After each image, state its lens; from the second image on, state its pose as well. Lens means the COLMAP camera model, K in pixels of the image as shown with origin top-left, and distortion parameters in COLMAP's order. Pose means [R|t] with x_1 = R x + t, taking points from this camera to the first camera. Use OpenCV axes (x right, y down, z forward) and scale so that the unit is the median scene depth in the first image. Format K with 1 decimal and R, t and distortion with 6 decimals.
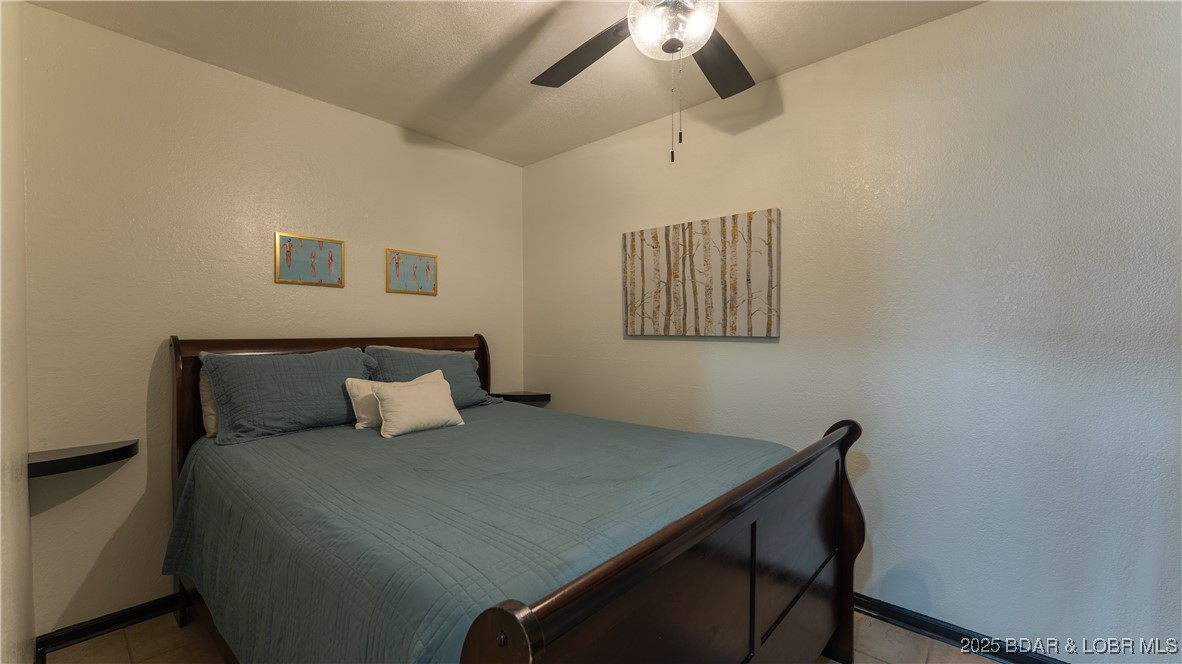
lens RADIAL K [[478.6, 0, 584.8], [0, 478.6, 334.7], [0, 0, 1]] dist [0.000236, -0.000162]
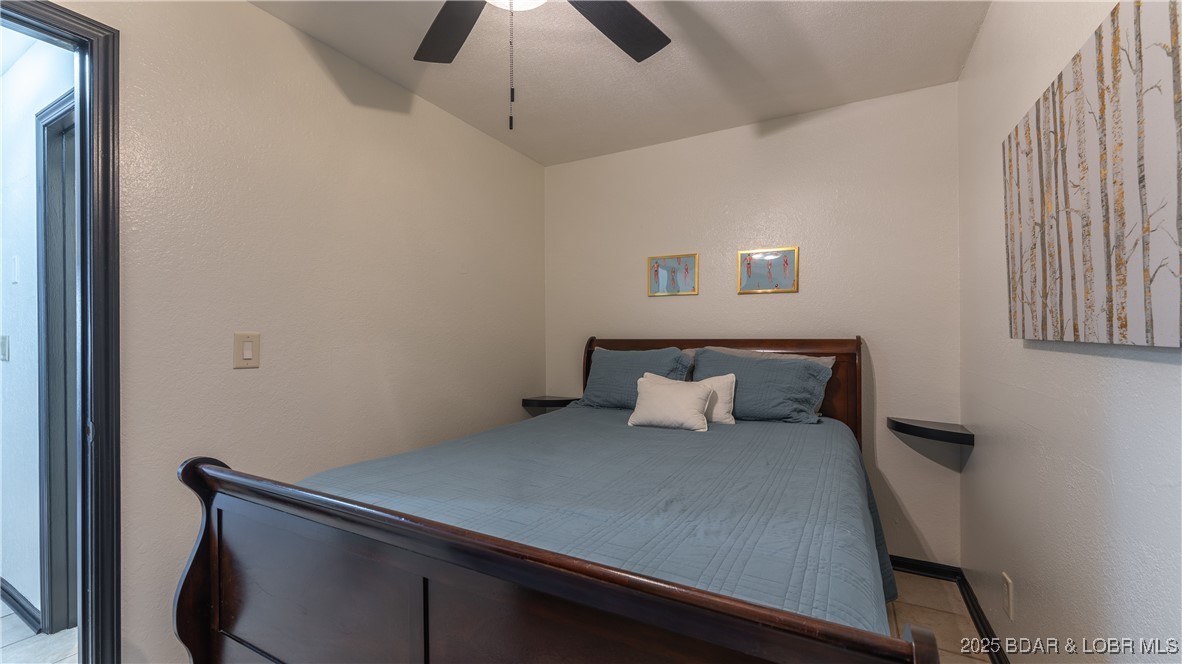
lens RADIAL K [[478.6, 0, 584.8], [0, 478.6, 334.7], [0, 0, 1]] dist [0.000236, -0.000162]
pose [[0.222065, 0.000661, -0.975032, 0.542694], [-0.003778, 0.999993, -0.000182, -0.002584], [0.975024, 0.003724, 0.222066, 0.501756]]
